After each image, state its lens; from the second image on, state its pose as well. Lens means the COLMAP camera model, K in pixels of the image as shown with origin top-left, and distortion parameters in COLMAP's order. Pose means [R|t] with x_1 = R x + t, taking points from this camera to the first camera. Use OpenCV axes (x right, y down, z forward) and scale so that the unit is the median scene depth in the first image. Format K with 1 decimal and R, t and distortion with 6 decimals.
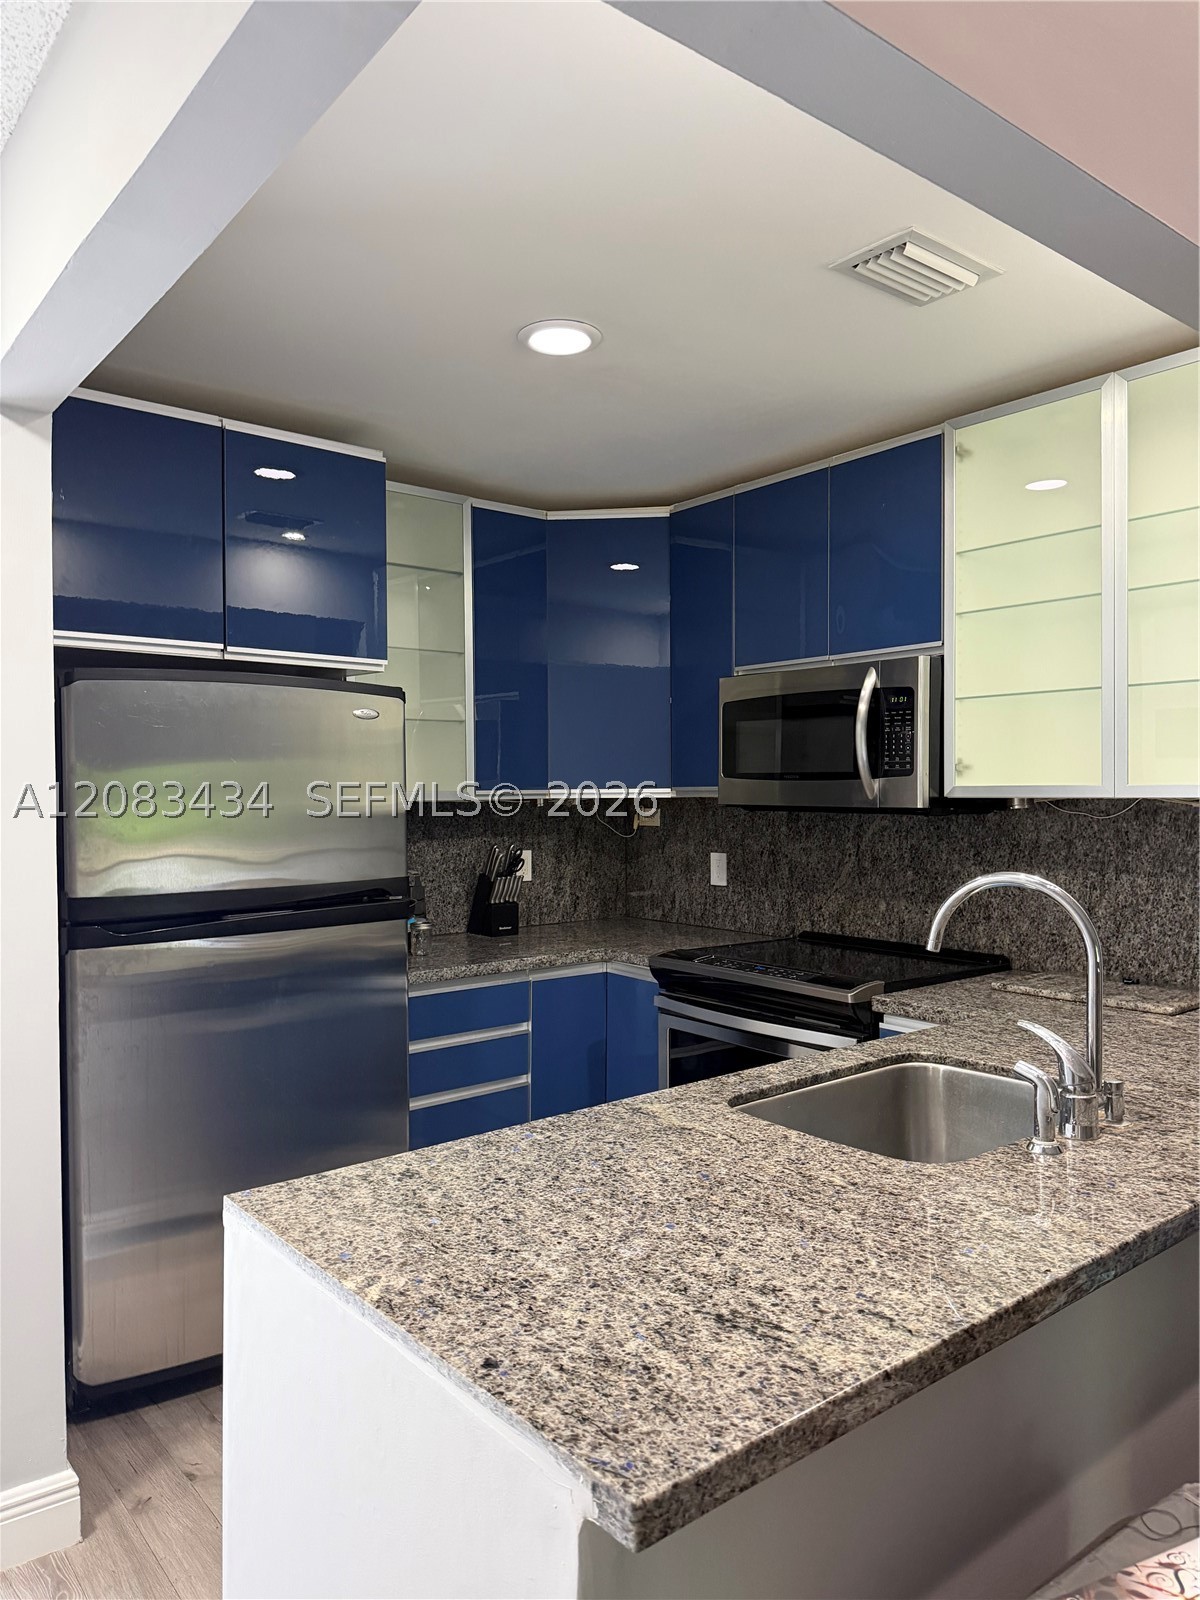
lens RADIAL K [[1123.0, 0, 612.2], [0, 1123.0, 816.1], [0, 0, 1]] dist [0.028550, -0.033264]
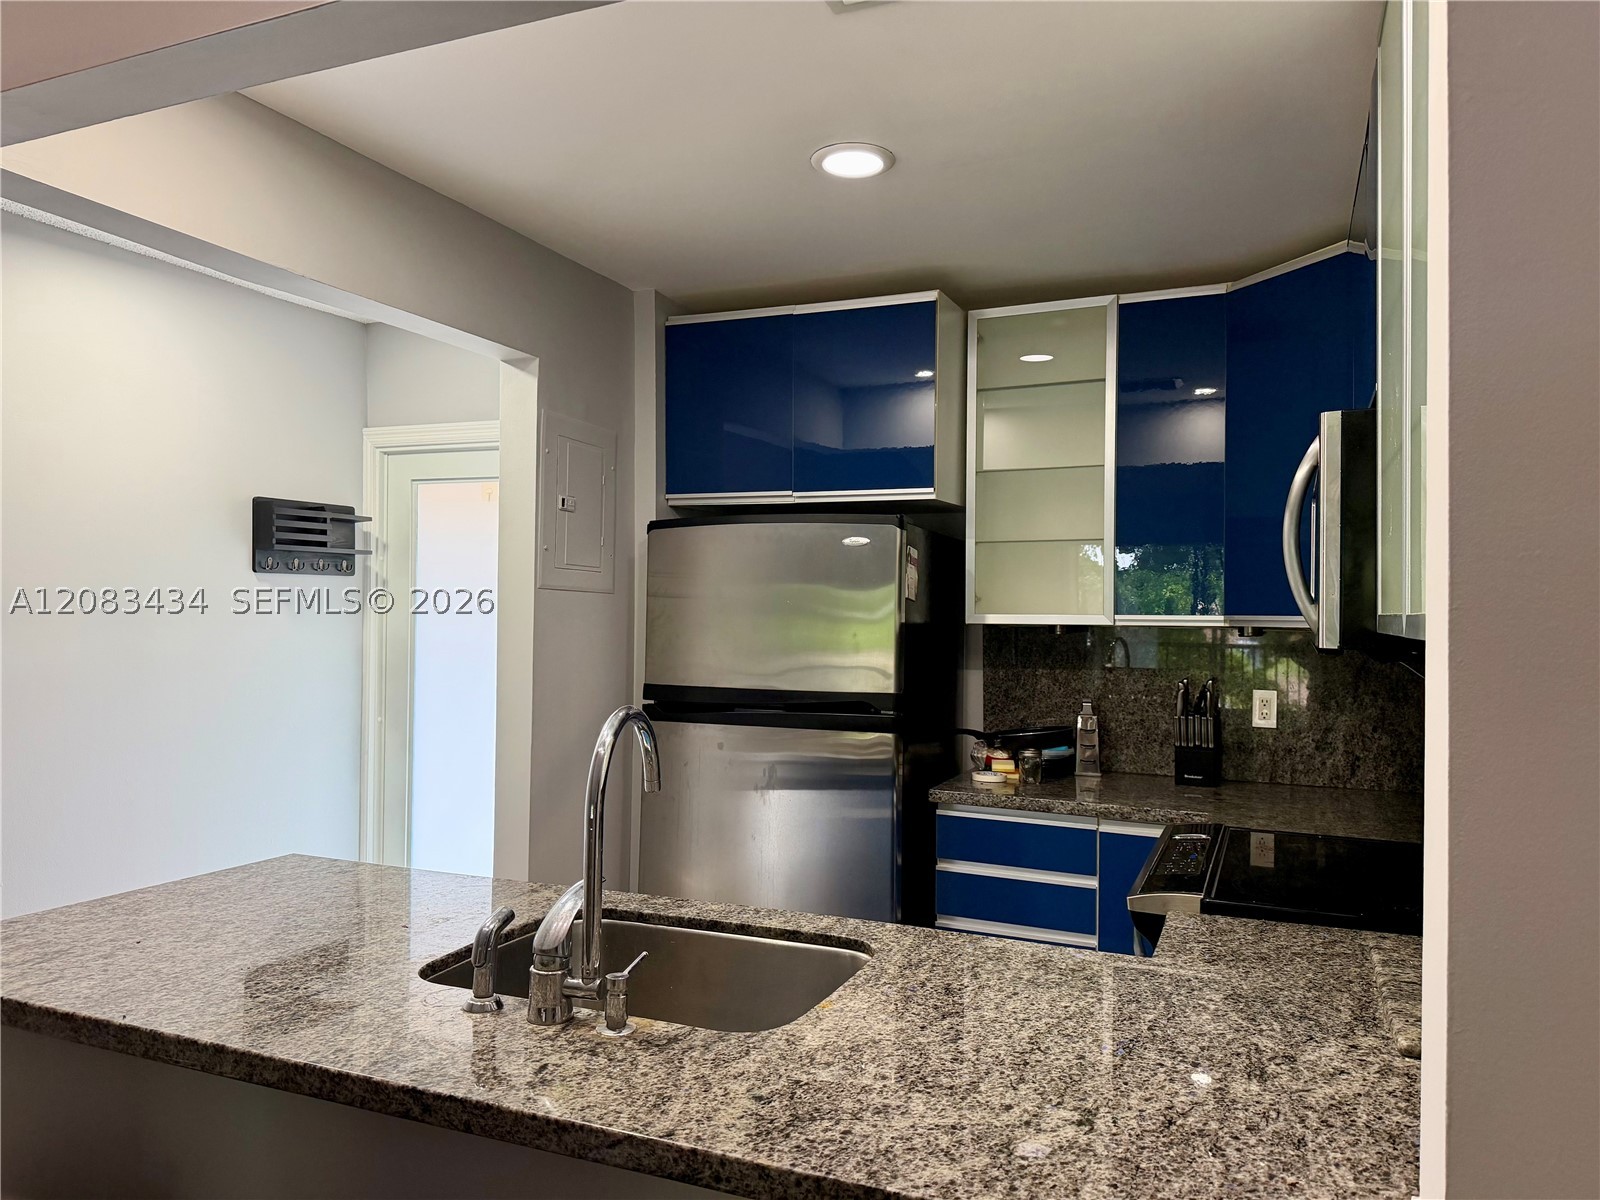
lens RADIAL K [[1141.0, 0, 808.0], [0, 1141.0, 608.7], [0, 0, 1]] dist [0.064259, -0.075277]
pose [[0.459495, 0.008793, -0.888137, 0.714146], [-0.035960, 0.999315, -0.008711, -0.013440], [0.887452, 0.035940, 0.459497, 0.429432]]
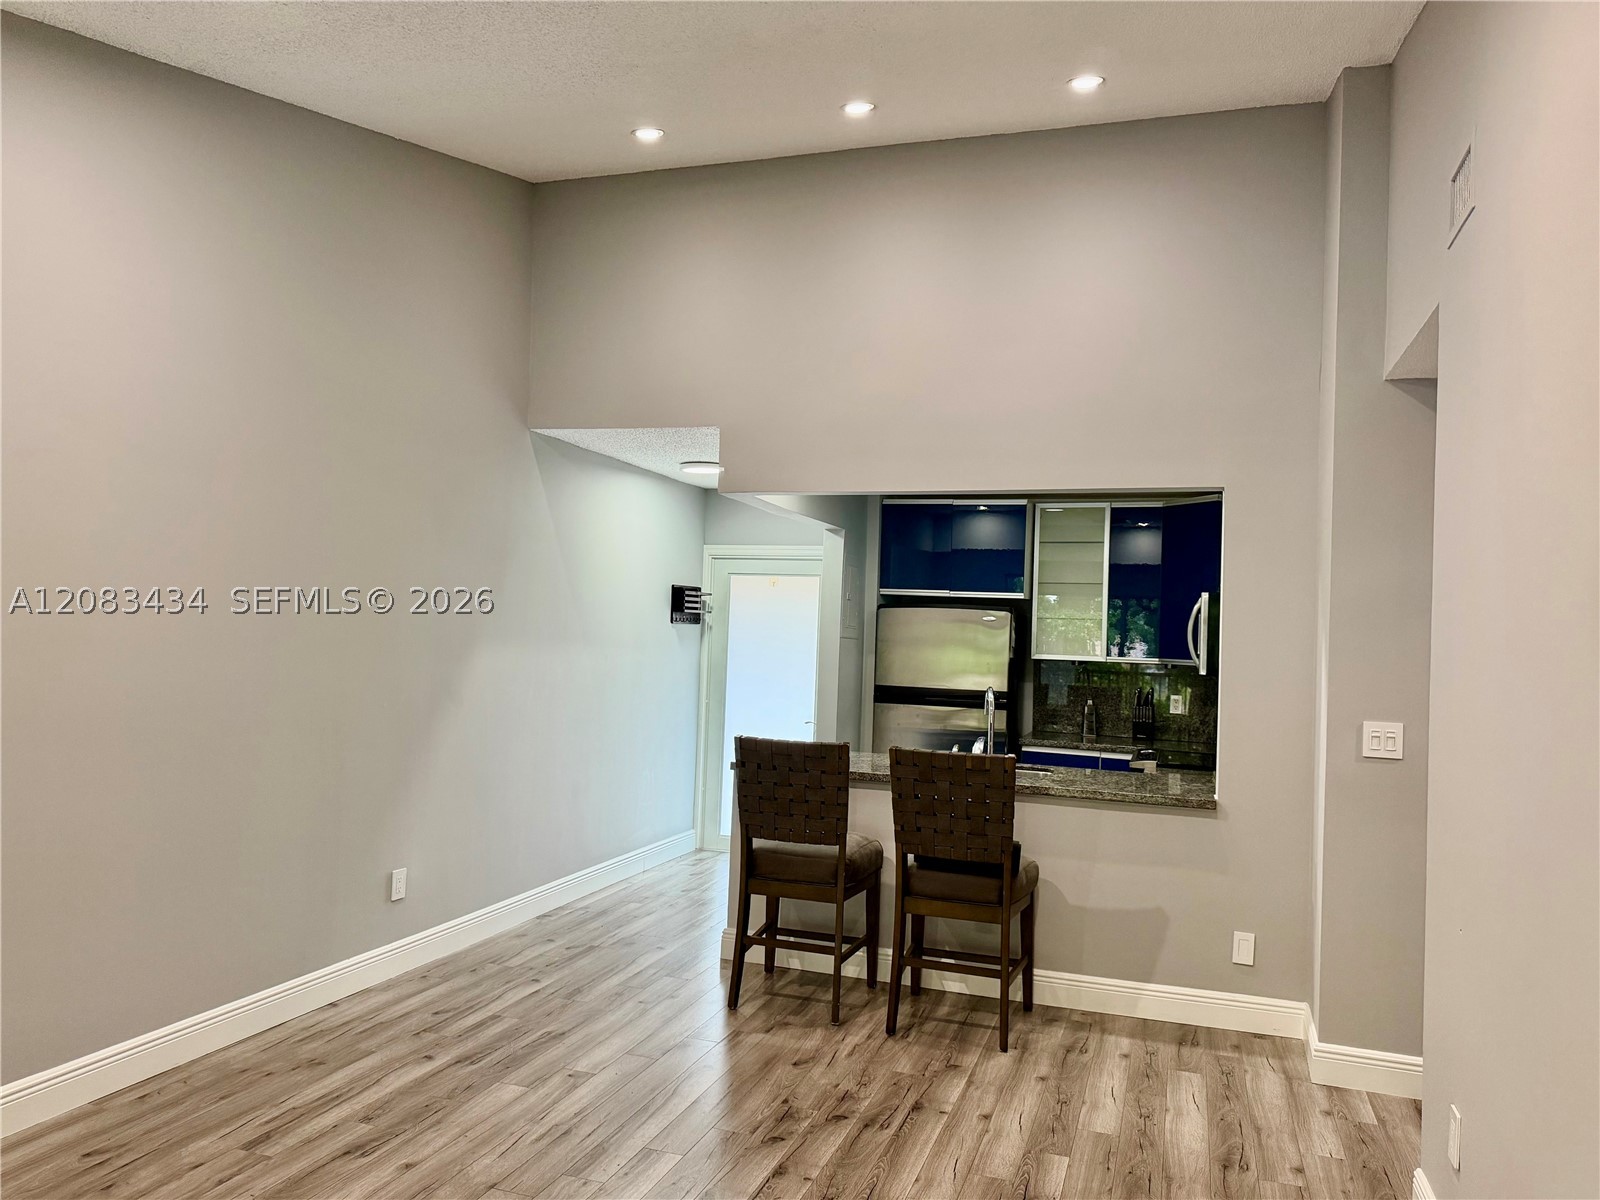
lens RADIAL K [[1141.0, 0, 808.0], [0, 1141.0, 608.7], [0, 0, 1]] dist [0.064259, -0.075277]
pose [[0.526793, 0.007127, -0.849964, 1.524138], [-0.060862, 0.997714, -0.029355, -0.019049], [0.847812, 0.067195, 0.526022, -0.547337]]
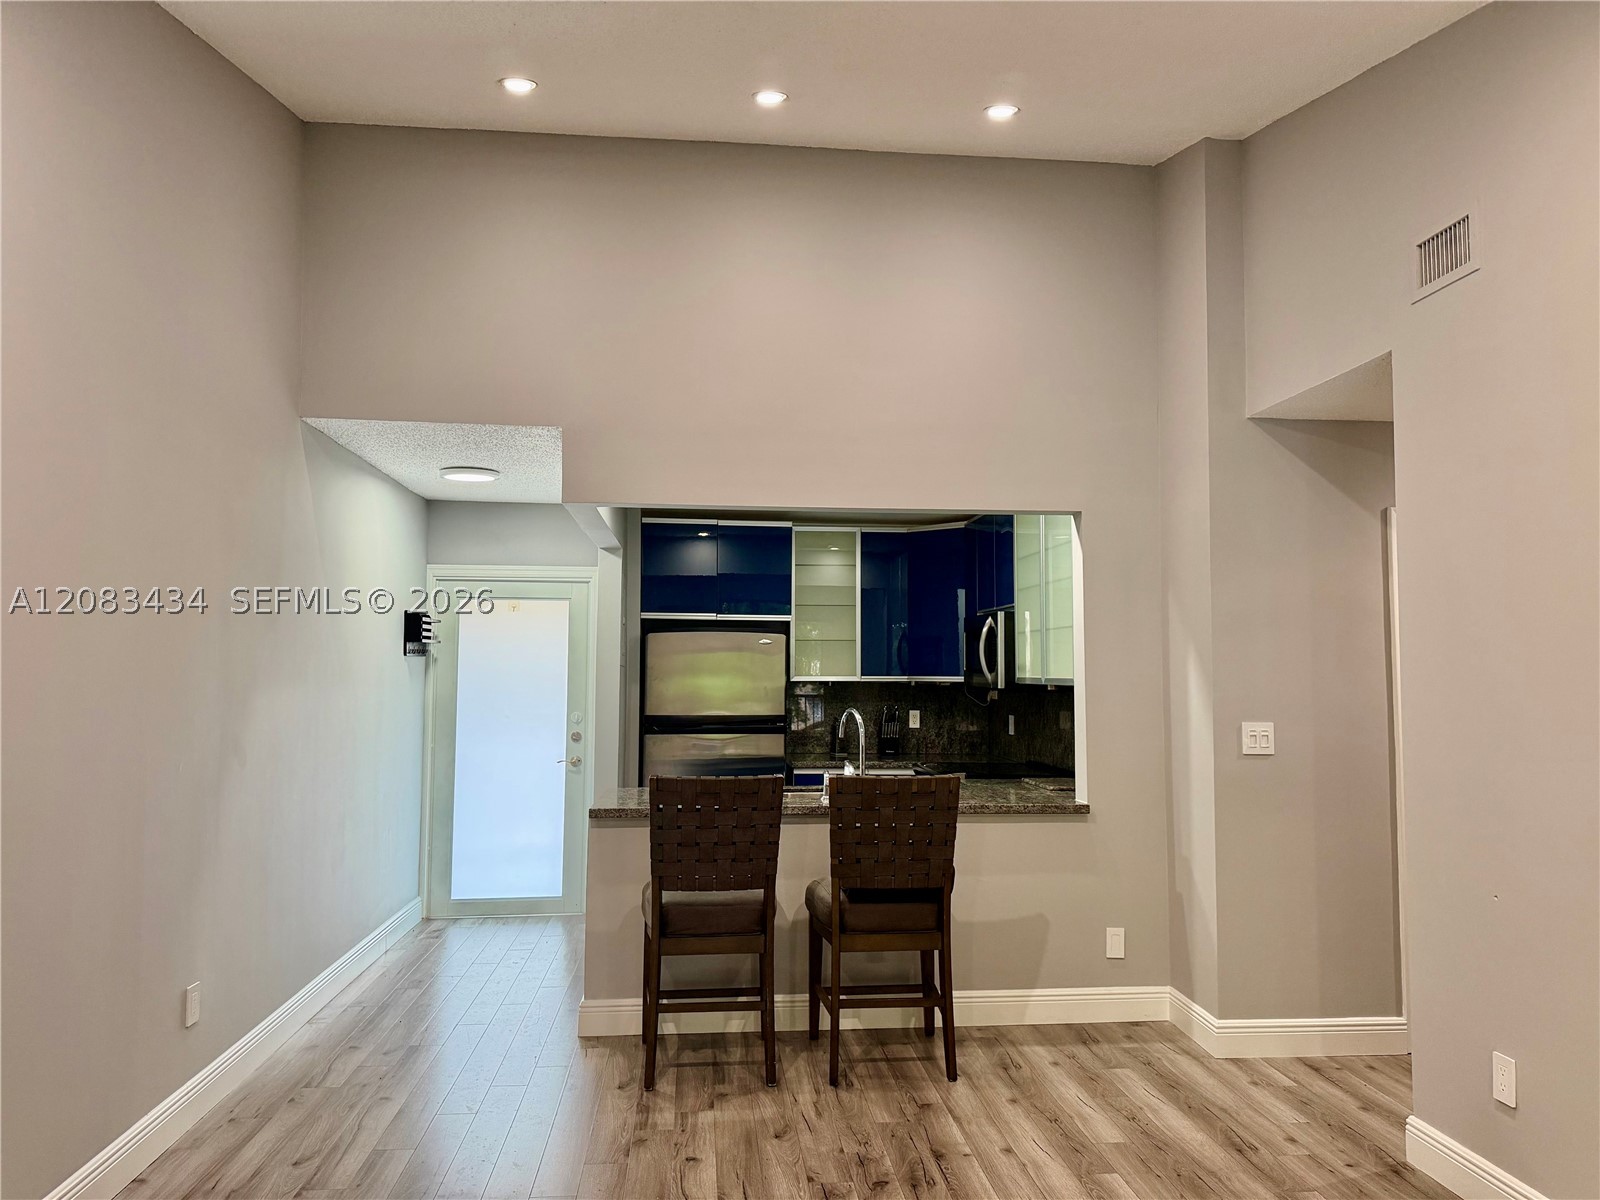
lens RADIAL K [[1141.0, 0, 808.0], [0, 1141.0, 608.7], [0, 0, 1]] dist [0.064259, -0.075277]
pose [[0.830799, -0.020685, -0.556188, 1.093627], [-0.024184, 0.997024, -0.073204, 0.008503], [0.556047, 0.074268, 0.827826, -0.838473]]
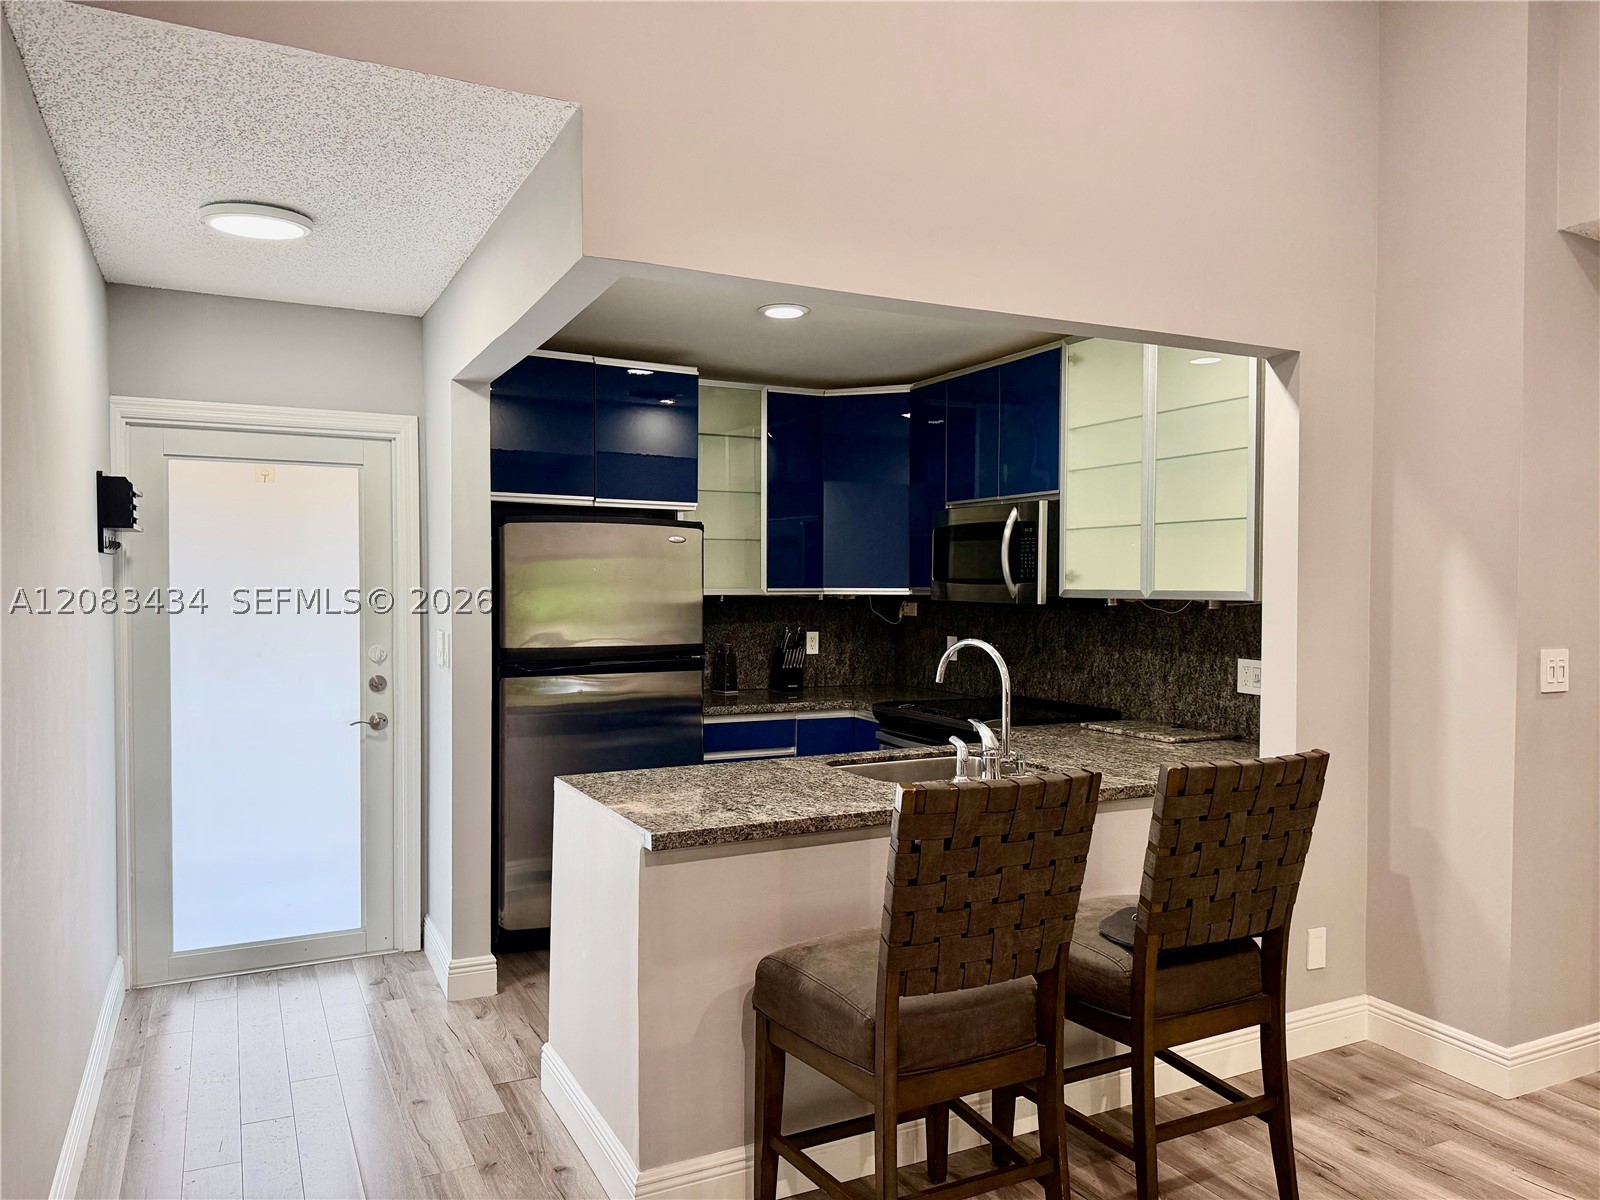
lens RADIAL K [[1123.0, 0, 804.5], [0, 1123.0, 617.3], [0, 0, 1]] dist [0.047687, -0.055803]
pose [[0.977413, 0.016471, -0.210696, 0.279331], [-0.015468, 0.999860, 0.006410, 0.005340], [0.210772, -0.003006, 0.977531, -0.488525]]
